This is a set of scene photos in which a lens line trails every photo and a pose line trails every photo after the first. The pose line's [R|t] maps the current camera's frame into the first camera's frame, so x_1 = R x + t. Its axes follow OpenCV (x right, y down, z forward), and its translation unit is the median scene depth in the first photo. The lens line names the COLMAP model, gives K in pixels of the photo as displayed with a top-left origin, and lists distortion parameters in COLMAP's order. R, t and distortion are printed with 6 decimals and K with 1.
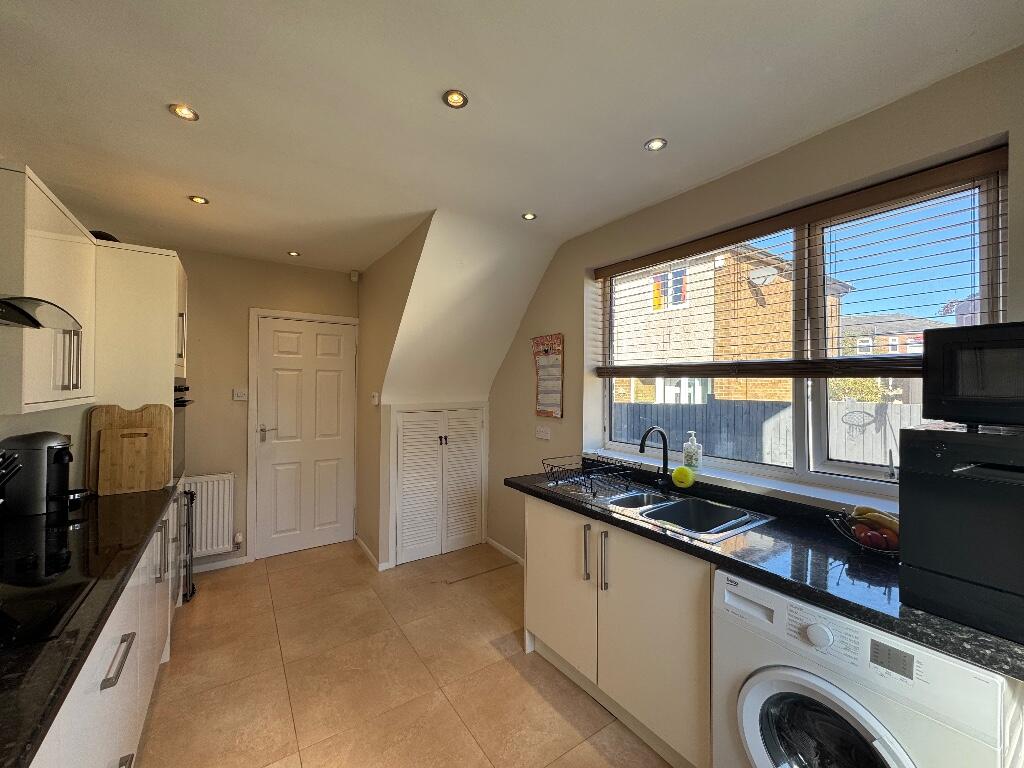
lens RADIAL K [[408.5, 0, 513.5], [0, 408.5, 385.2], [0, 0, 1]] dist [0.004169, 0.000319]
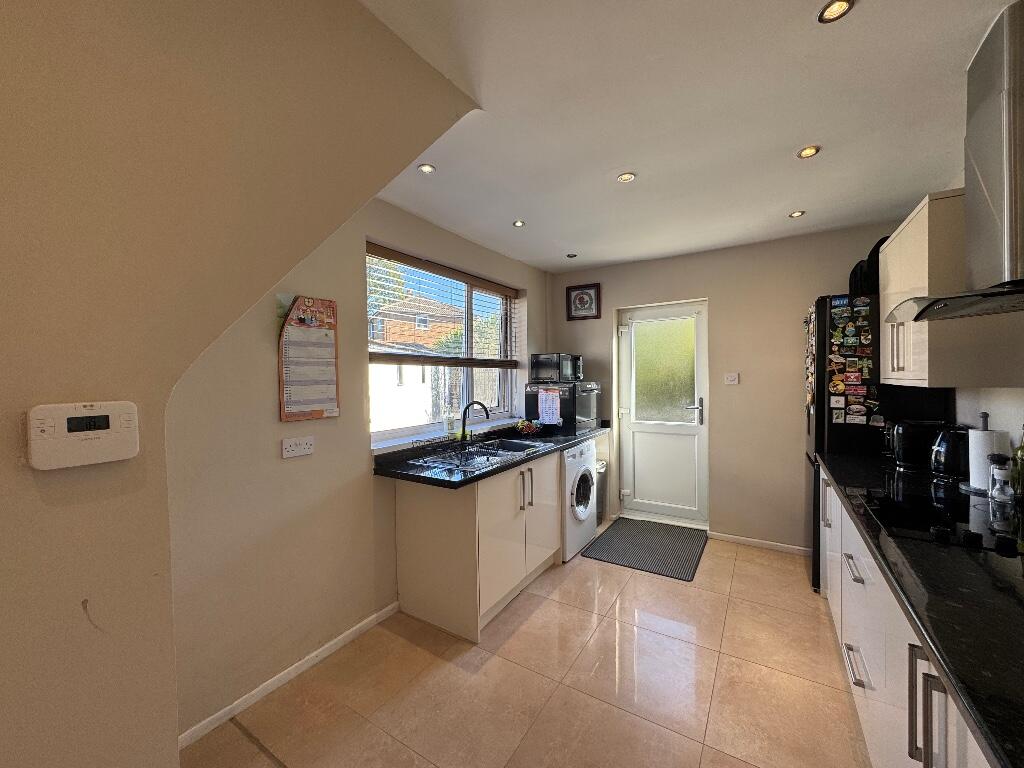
lens RADIAL K [[408.5, 0, 510.2], [0, 408.5, 380.7], [0, 0, 1]] dist [0.004169, 0.000319]
pose [[-0.406490, -0.017392, 0.913490, -0.679554], [0.004892, 0.999763, 0.021212, 0.001029], [-0.913642, 0.013091, -0.406309, 1.010794]]
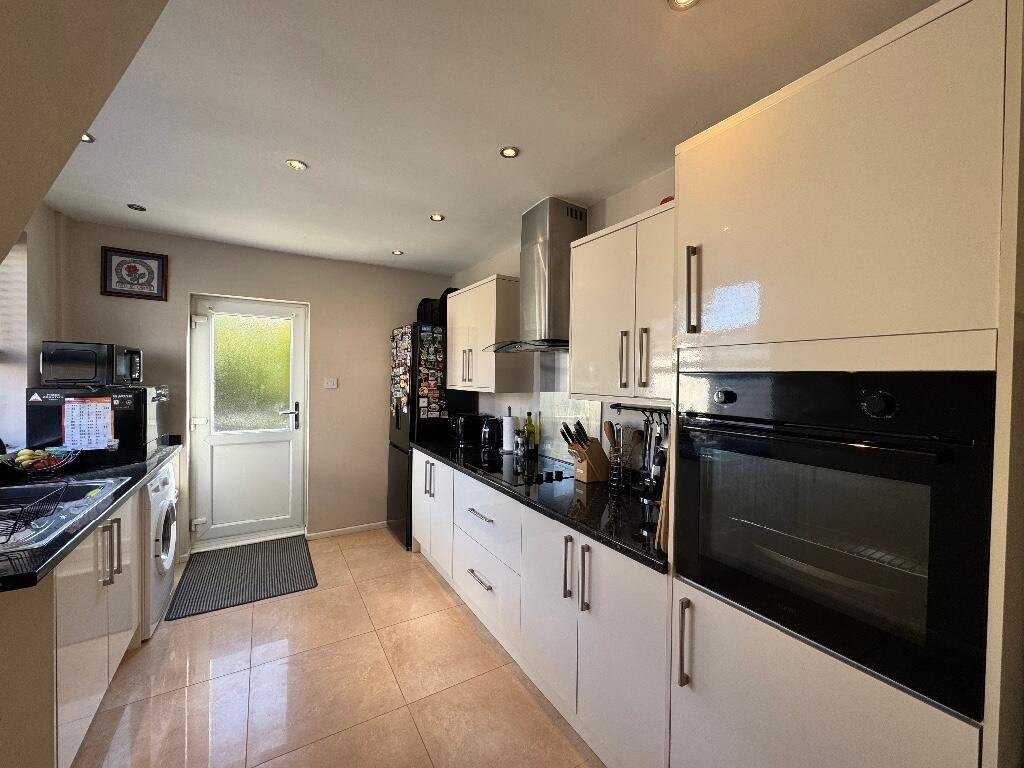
lens RADIAL K [[408.5, 0, 510.4], [0, 408.5, 380.3], [0, 0, 1]] dist [0.004169, 0.000319]
pose [[-0.998073, -0.030052, 0.054296, -0.480781], [-0.029792, 0.999540, 0.005597, -0.008963], [-0.054439, 0.003969, -0.998509, 1.170955]]
